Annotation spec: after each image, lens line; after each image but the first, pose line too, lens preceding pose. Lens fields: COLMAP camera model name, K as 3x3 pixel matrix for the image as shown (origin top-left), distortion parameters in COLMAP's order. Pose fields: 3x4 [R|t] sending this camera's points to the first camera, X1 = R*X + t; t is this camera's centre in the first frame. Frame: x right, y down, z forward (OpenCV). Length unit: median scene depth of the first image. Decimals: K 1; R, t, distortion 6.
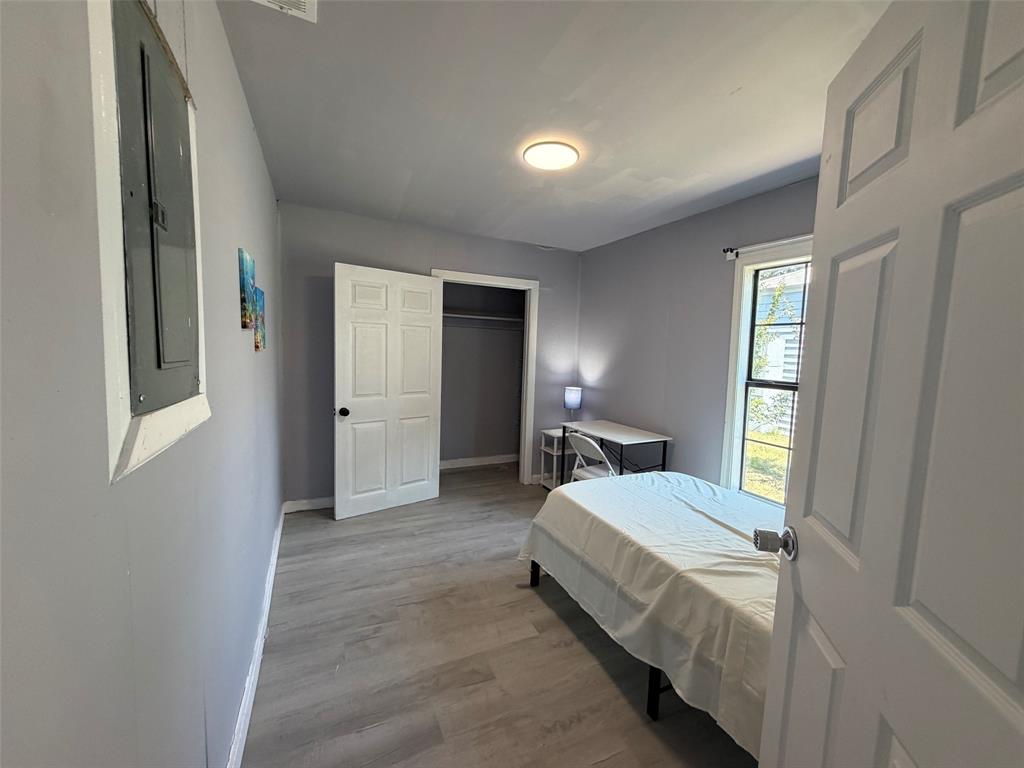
lens RADIAL K [[413.0, 0, 511.9], [0, 413.0, 385.6], [0, 0, 1]] dist [0.003142, 0.000206]
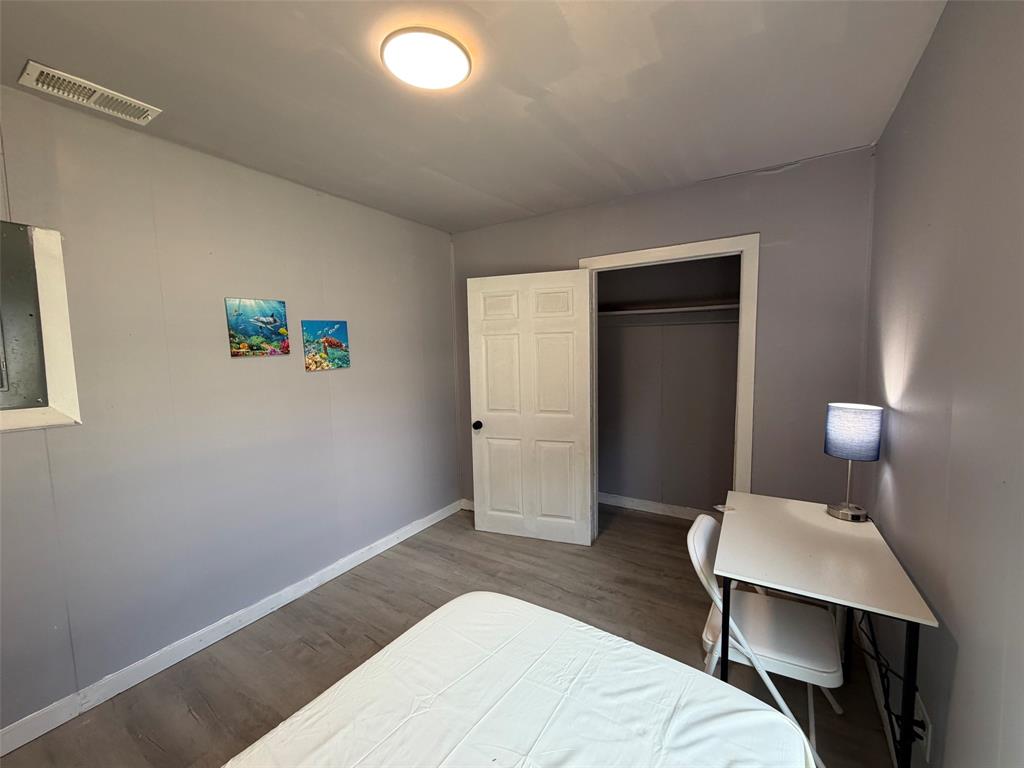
lens RADIAL K [[413.0, 0, 512.4], [0, 413.0, 384.2], [0, 0, 1]] dist [0.003142, 0.000206]
pose [[0.515477, 0.033306, -0.856256, 0.474545], [-0.039461, 0.999107, 0.015106, -0.052227], [0.855995, 0.026001, 0.516330, 0.526536]]
